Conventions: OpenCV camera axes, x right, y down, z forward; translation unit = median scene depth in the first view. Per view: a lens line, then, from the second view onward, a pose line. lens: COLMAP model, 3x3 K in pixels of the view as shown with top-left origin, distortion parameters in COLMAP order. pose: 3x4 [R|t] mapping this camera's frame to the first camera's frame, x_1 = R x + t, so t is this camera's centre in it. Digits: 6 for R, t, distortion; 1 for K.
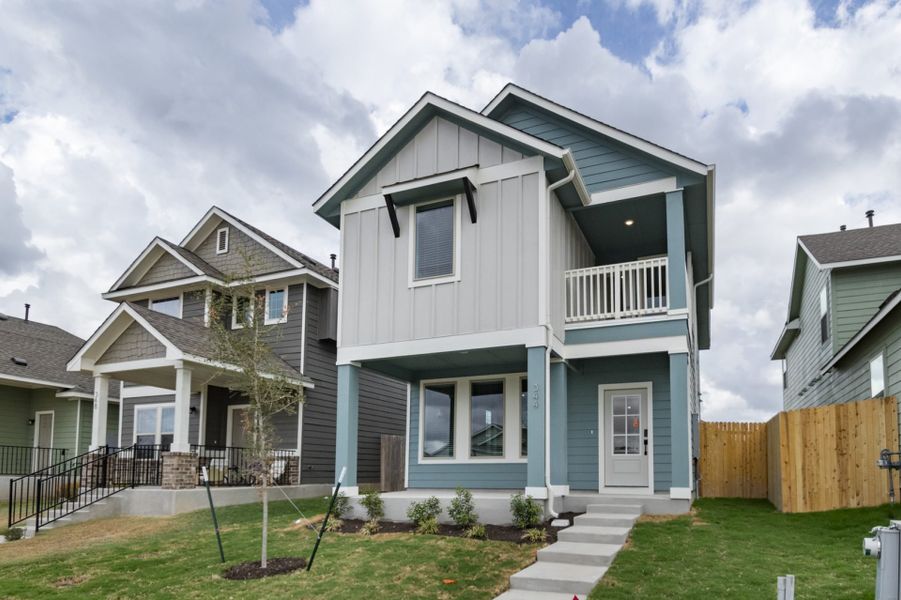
lens RADIAL K [[518.1, 0, 452.8], [0, 518.1, 317.4], [0, 0, 1]] dist [0.030862, -0.043022]
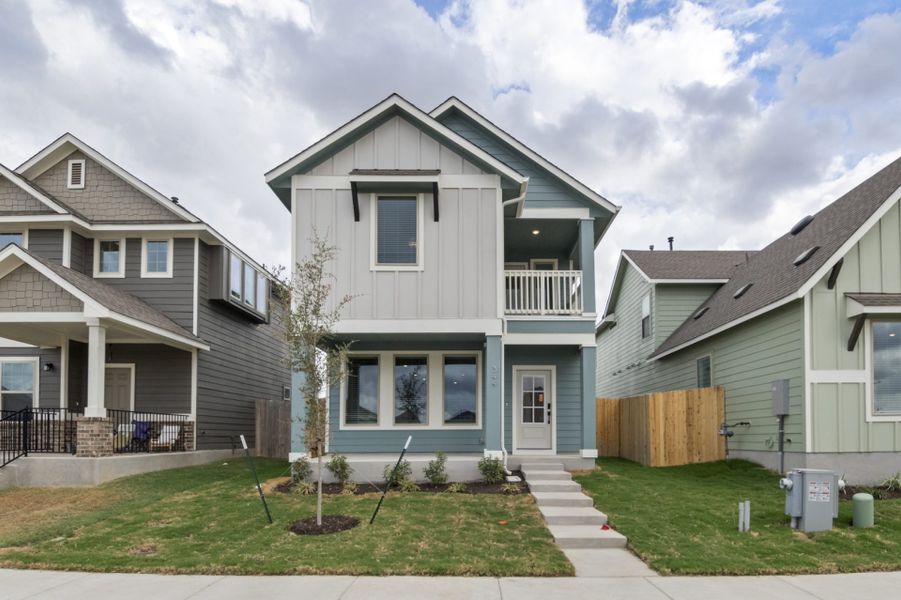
lens RADIAL K [[514.0, 0, 452.1], [0, 514.0, 279.2], [0, 0, 1]] dist [0.001870, -0.001666]
pose [[0.935912, 0.100313, 0.337648, -0.273750], [-0.098652, 0.994876, -0.022119, -0.029955], [-0.338136, -0.012608, 0.941013, -0.079187]]
